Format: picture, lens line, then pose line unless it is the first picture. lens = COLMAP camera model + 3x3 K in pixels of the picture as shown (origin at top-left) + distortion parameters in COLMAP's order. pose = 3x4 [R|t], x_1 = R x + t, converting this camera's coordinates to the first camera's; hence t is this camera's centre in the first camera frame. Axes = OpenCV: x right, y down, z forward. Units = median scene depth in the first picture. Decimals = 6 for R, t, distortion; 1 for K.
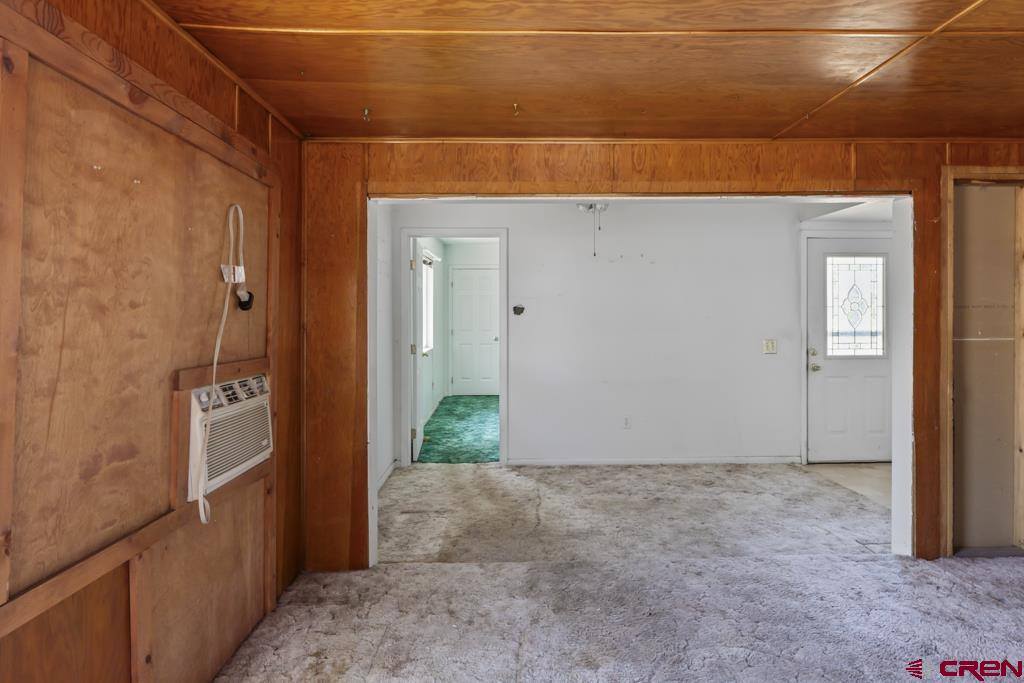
lens RADIAL K [[540.4, 0, 516.2], [0, 540.4, 310.4], [0, 0, 1]] dist [0.000678, -0.000143]
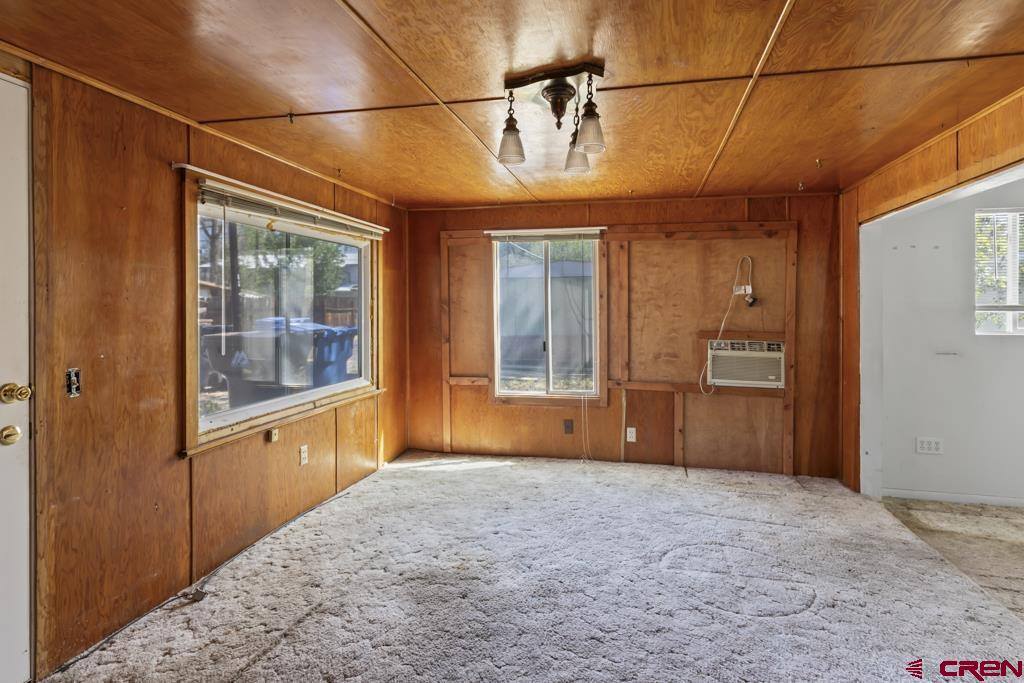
lens RADIAL K [[540.4, 0, 515.3], [0, 540.4, 307.9], [0, 0, 1]] dist [0.000678, -0.000143]
pose [[-0.242810, 0.008926, -0.970033, 1.316241], [0.003622, 0.999959, 0.008294, -0.013330], [0.970067, -0.001500, -0.242832, 0.496804]]
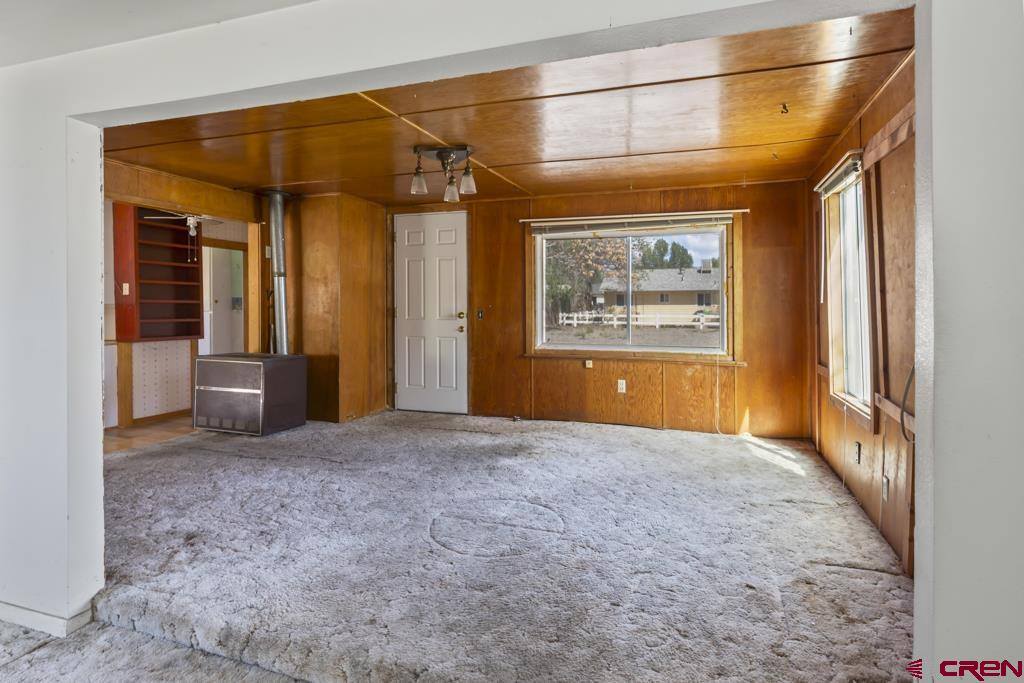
lens RADIAL K [[540.4, 0, 520.9], [0, 540.4, 301.1], [0, 0, 1]] dist [0.000678, -0.000143]
pose [[-0.945017, 0.005426, 0.326978, -0.099350], [0.005395, 0.999985, -0.001001, 0.048790], [-0.326978, 0.000818, -0.945032, 1.604825]]
